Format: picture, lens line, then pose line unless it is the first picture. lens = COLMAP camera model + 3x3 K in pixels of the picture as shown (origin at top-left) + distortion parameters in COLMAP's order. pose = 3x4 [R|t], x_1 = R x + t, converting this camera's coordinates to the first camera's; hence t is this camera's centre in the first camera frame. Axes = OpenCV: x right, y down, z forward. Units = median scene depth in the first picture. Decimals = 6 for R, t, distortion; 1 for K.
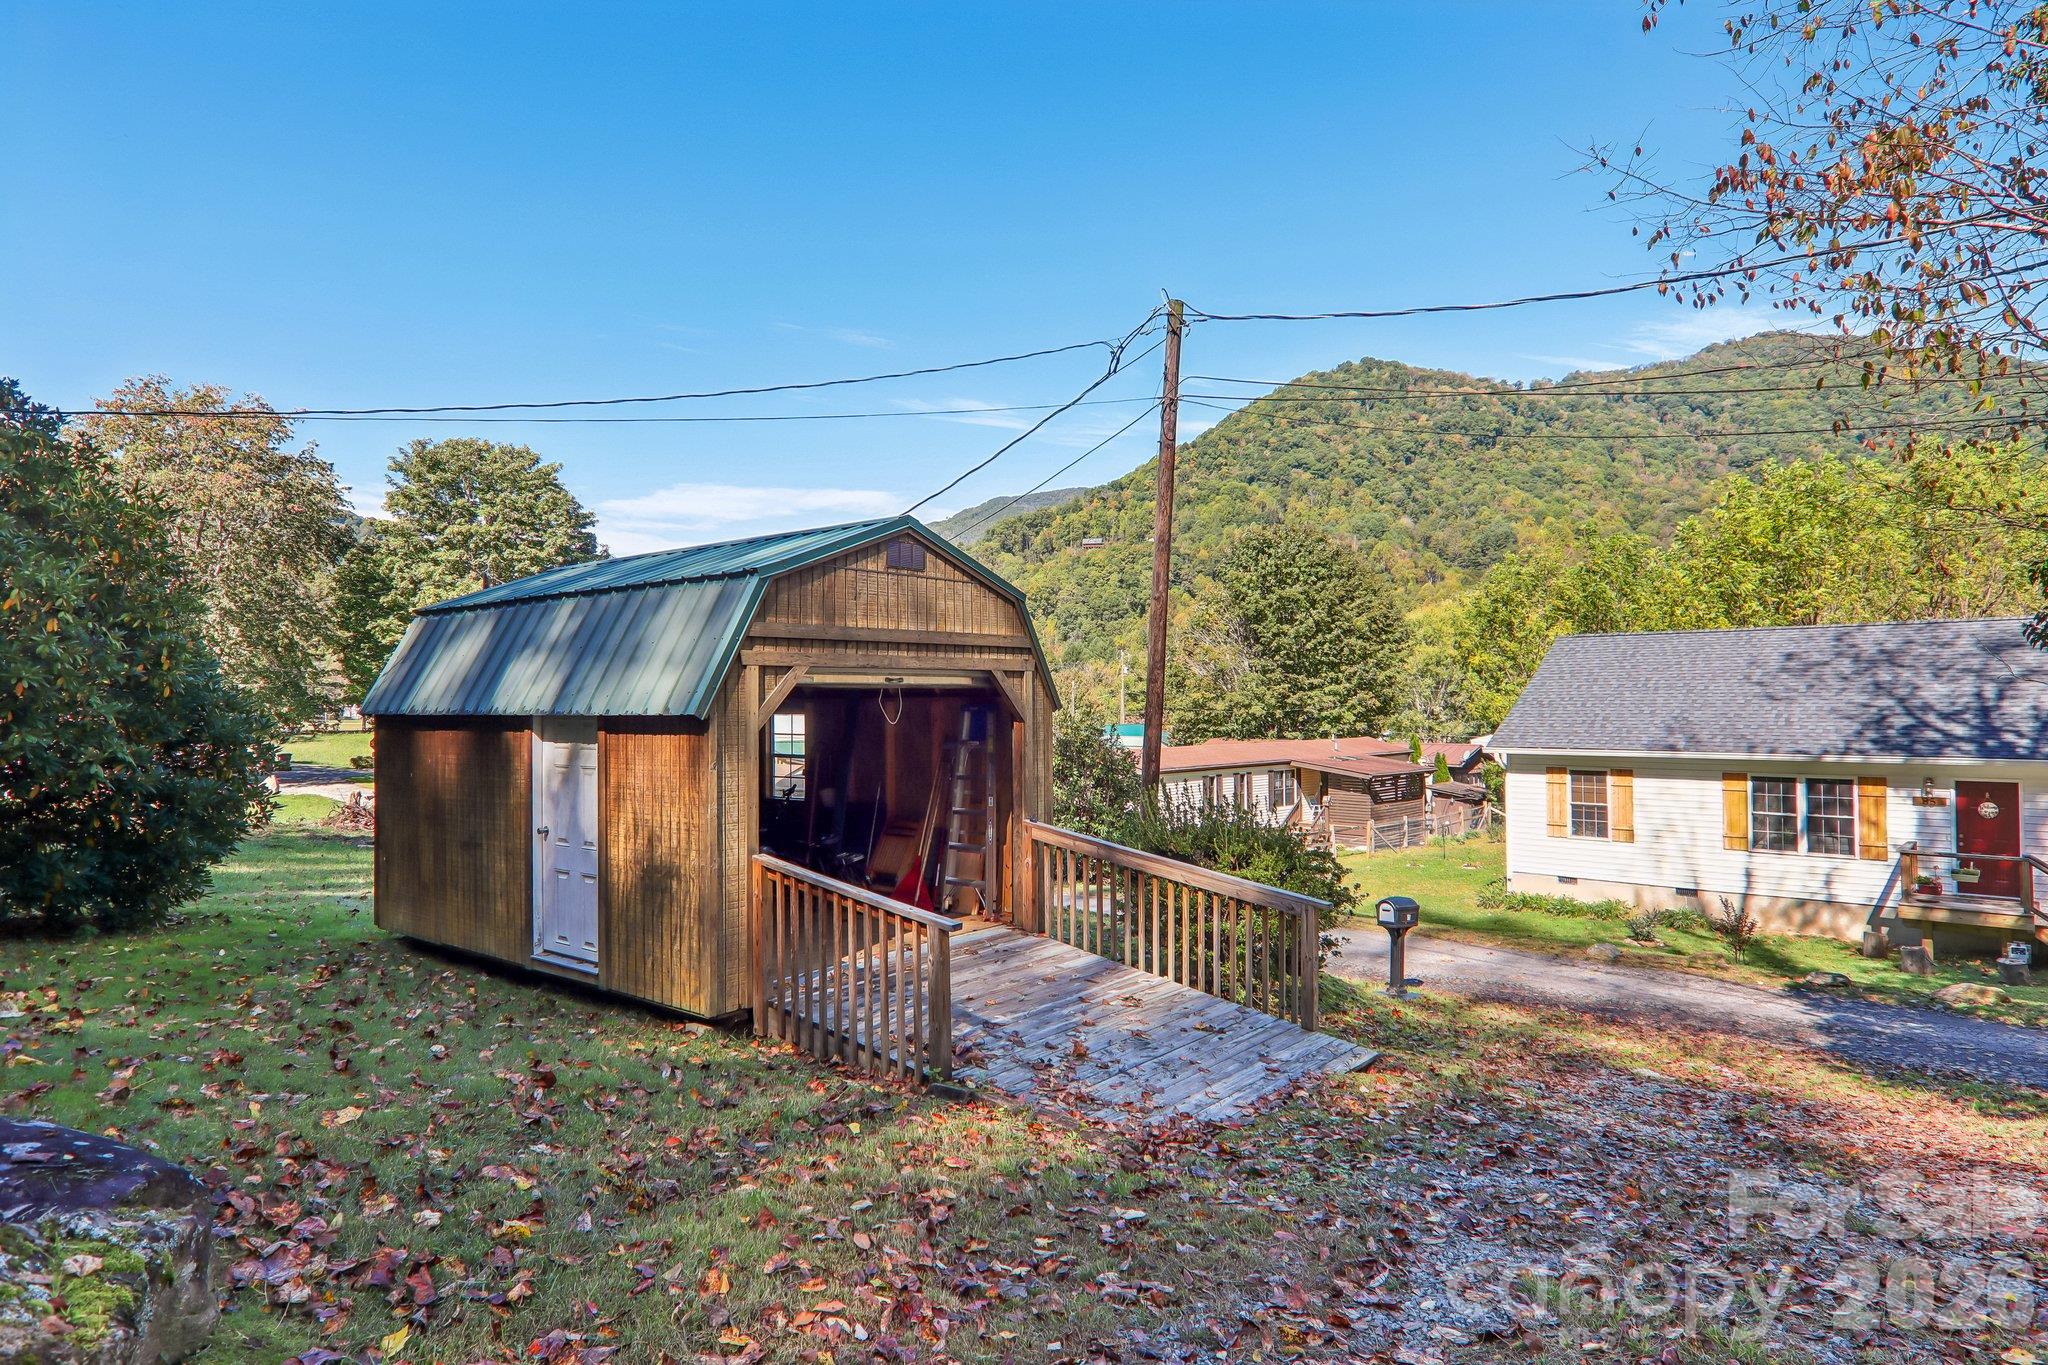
lens RADIAL K [[1148.0, 0, 1024.0], [0, 1148.0, 682.5], [0, 0, 1]] dist [0.001645, -0.013714]
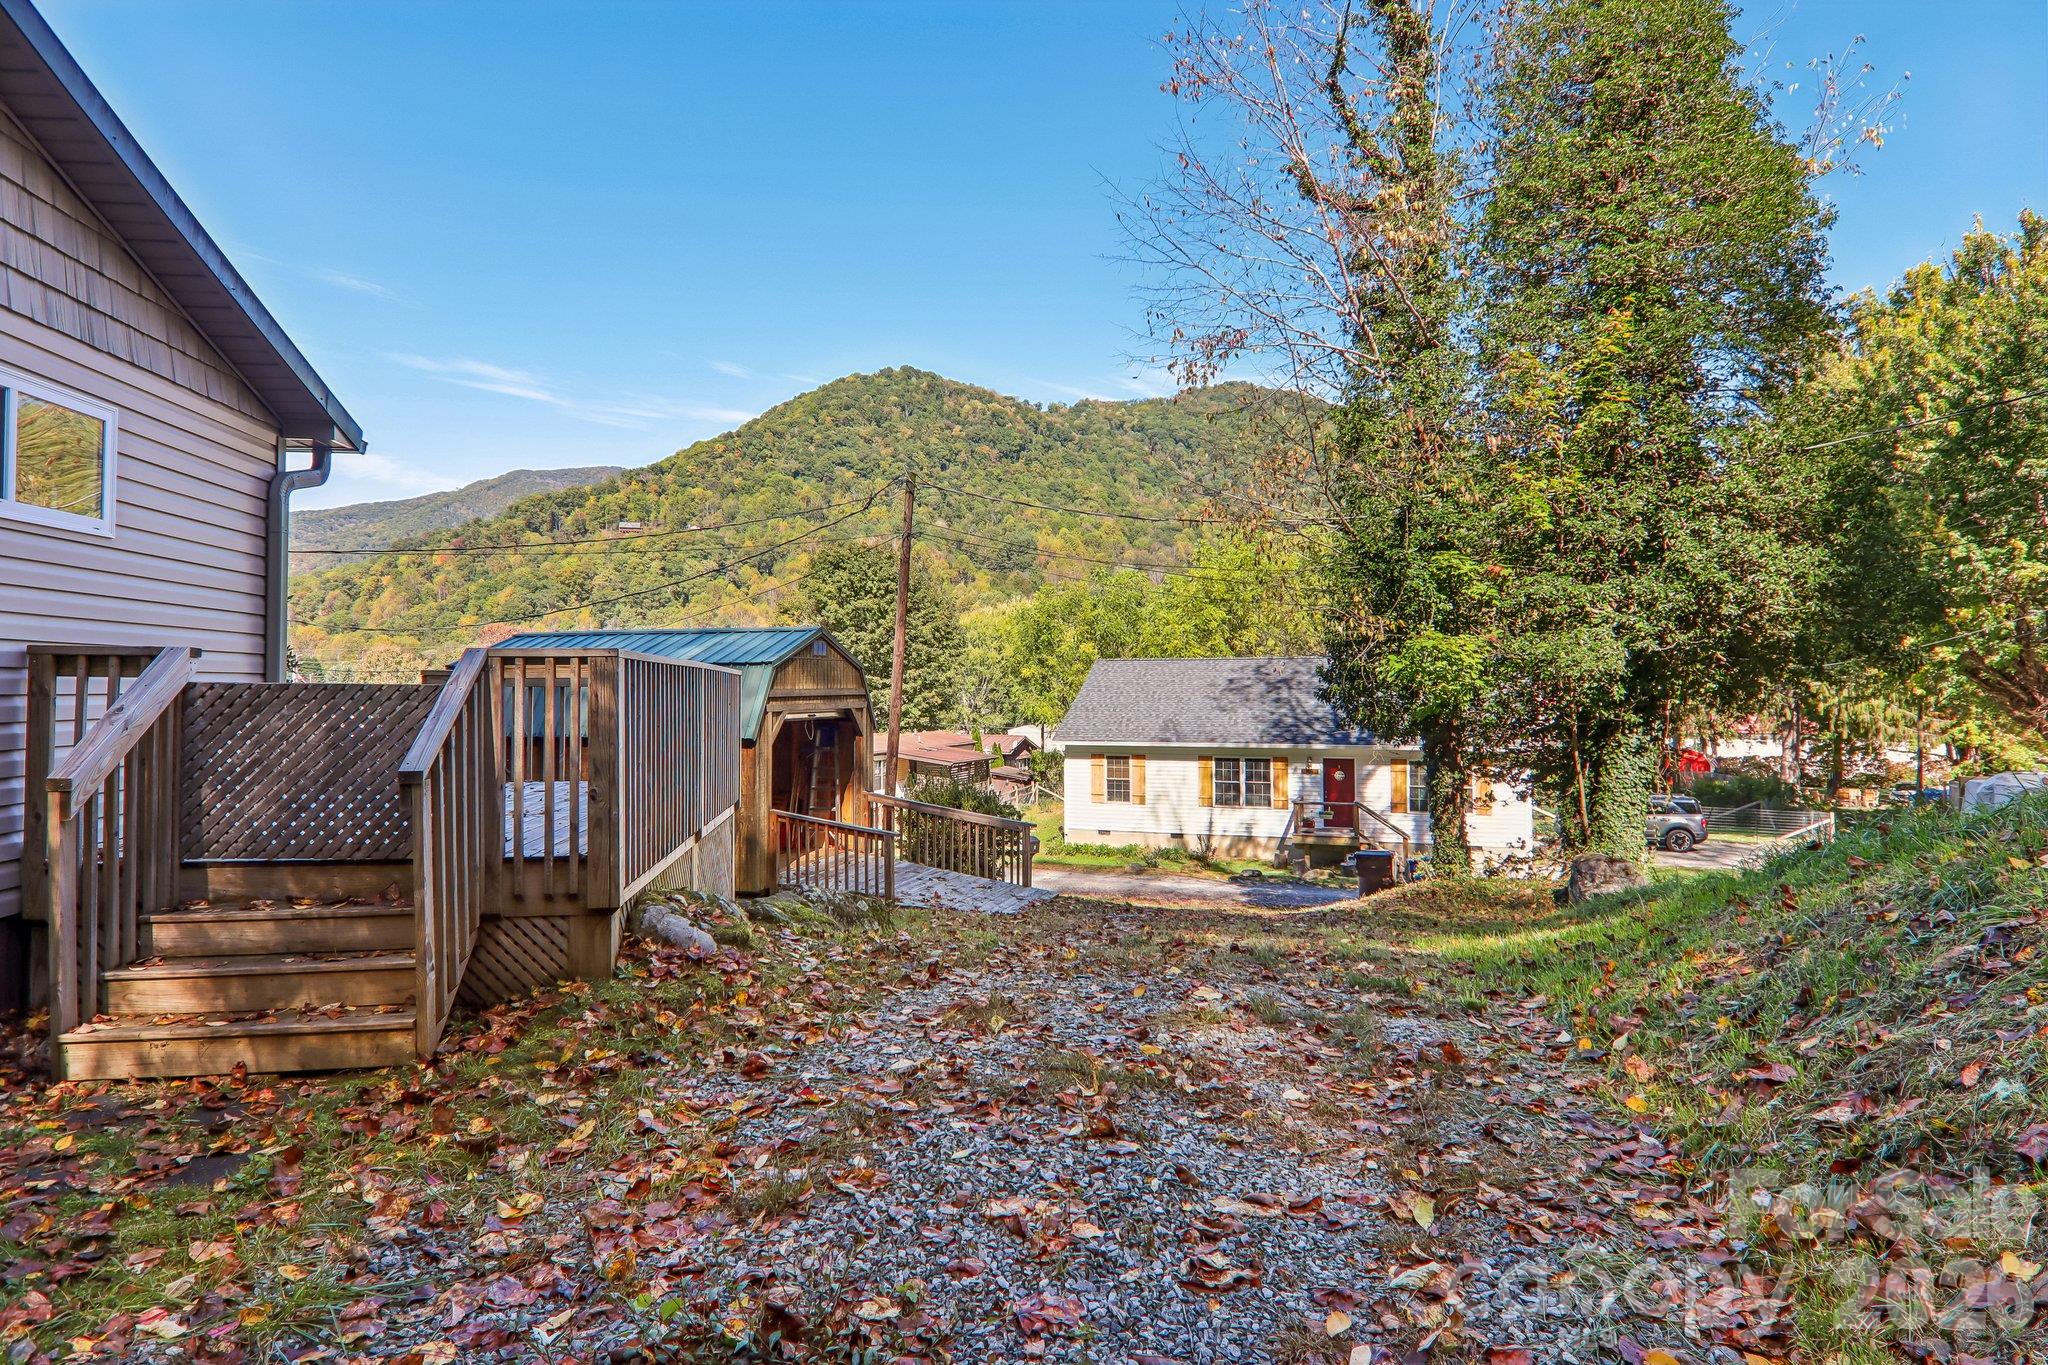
lens RADIAL K [[1138.5, 0, 1024.0], [0, 1138.5, 682.5], [0, 0, 1]] dist [-0.000813, -0.000307]
pose [[0.922183, 0.005881, 0.386709, -0.137510], [-0.009042, 0.999939, 0.006356, -0.019000], [-0.386648, -0.009358, 0.922180, -0.220499]]
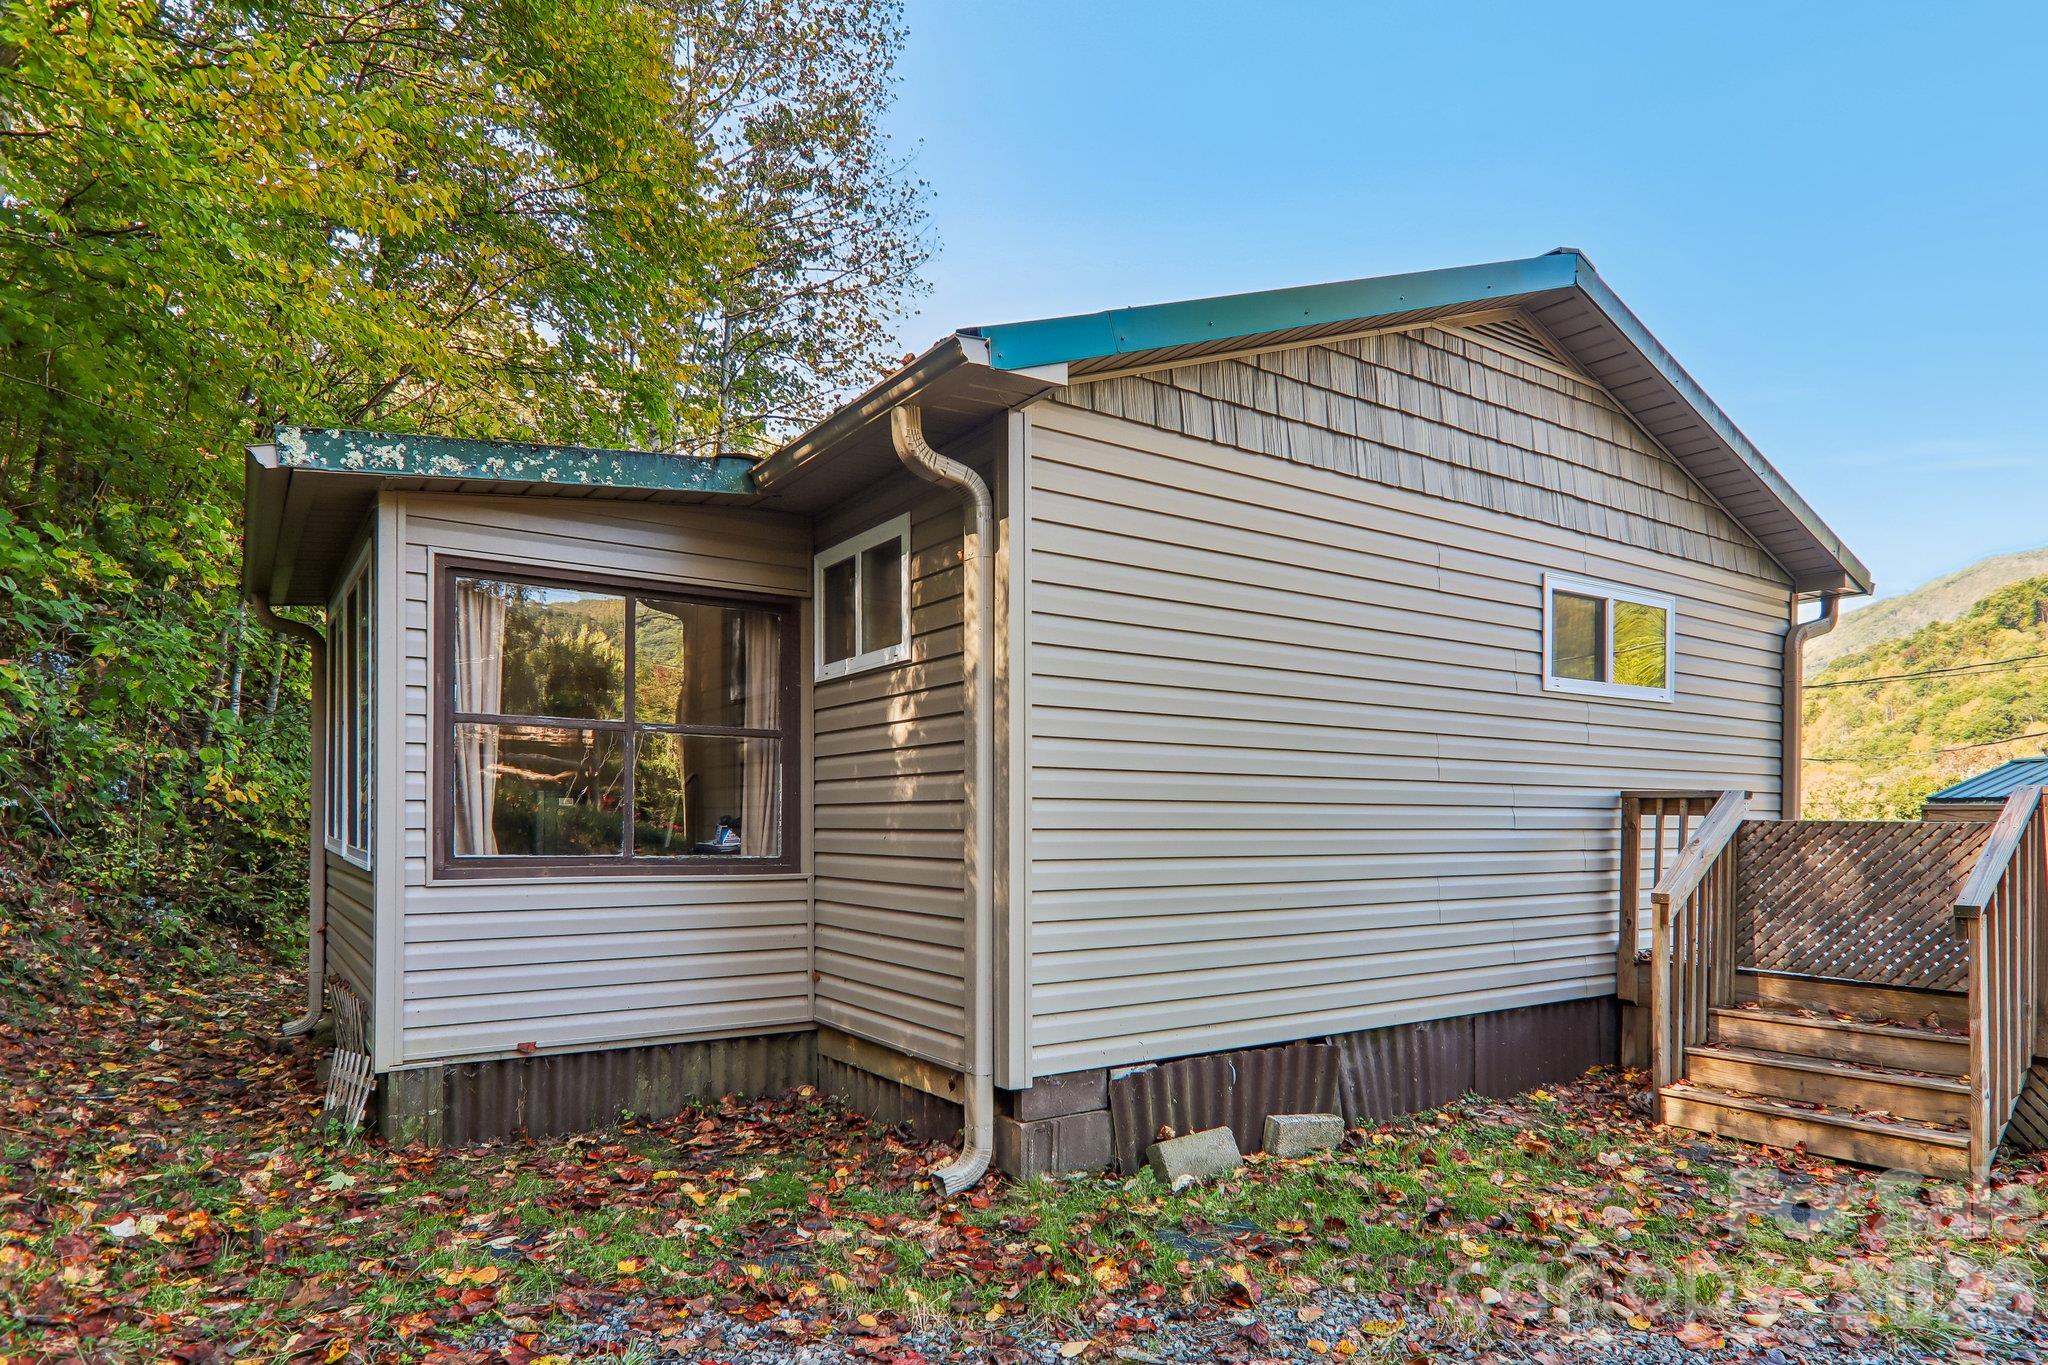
lens RADIAL K [[1177.3, 0, 1027.1], [0, 1177.3, 824.9], [0, 0, 1]] dist [-0.000837, -0.017500]
pose [[0.758857, 0.010570, -0.651172, -0.155333], [0.002818, 0.999806, 0.019513, -0.021561], [0.651252, -0.016643, 0.758679, -0.289248]]
